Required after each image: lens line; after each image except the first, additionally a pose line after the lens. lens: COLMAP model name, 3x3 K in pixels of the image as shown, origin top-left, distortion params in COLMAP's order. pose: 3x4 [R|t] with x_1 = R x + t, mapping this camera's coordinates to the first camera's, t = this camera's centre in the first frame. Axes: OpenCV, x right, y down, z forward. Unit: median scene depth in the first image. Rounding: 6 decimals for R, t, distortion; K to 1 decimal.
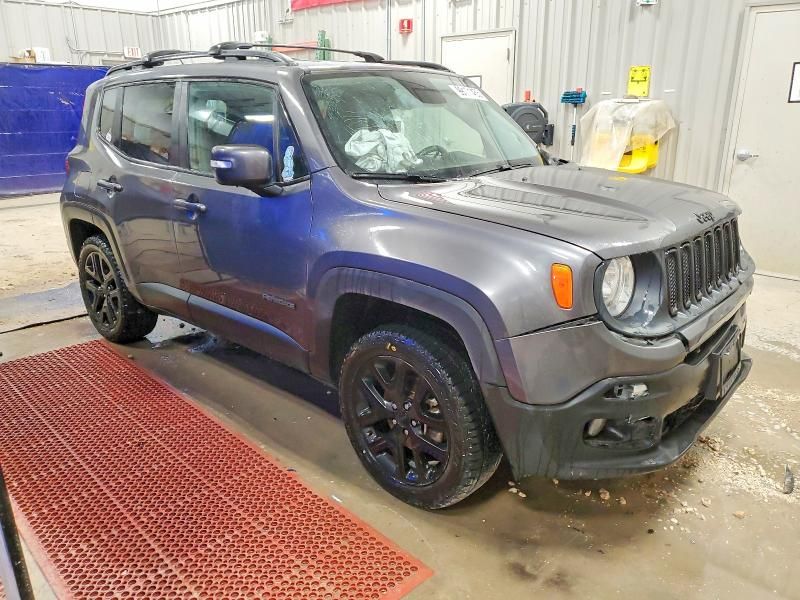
lens RADIAL K [[610.6, 0, 400.7], [0, 610.6, 301.5], [0, 0, 1]] dist [0.011949, 0.001910]
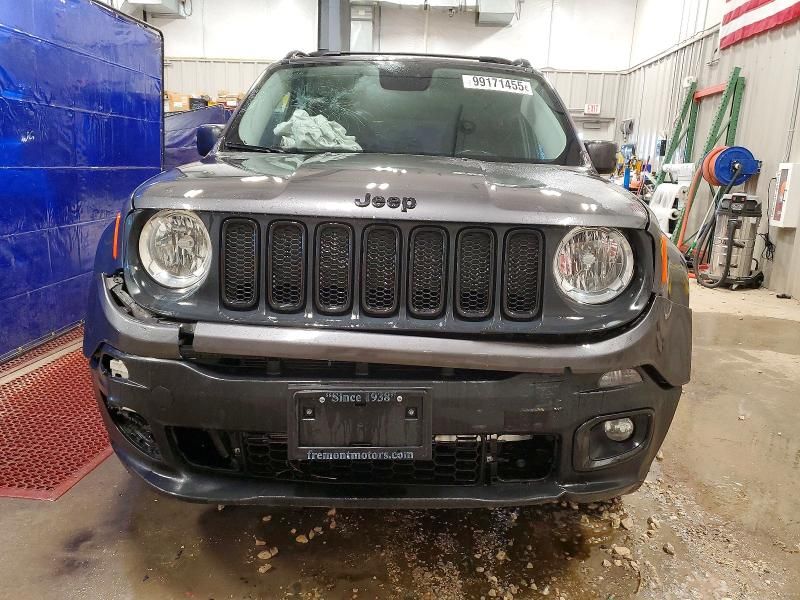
lens RADIAL K [[610.6, 0, 400.8], [0, 610.6, 297.4], [0, 0, 1]] dist [0.011949, 0.001910]
pose [[0.654462, 0.189088, -0.732069, 0.940993], [-0.271157, 0.962515, 0.006199, -0.039579], [0.705799, 0.194449, 0.681203, 0.540325]]
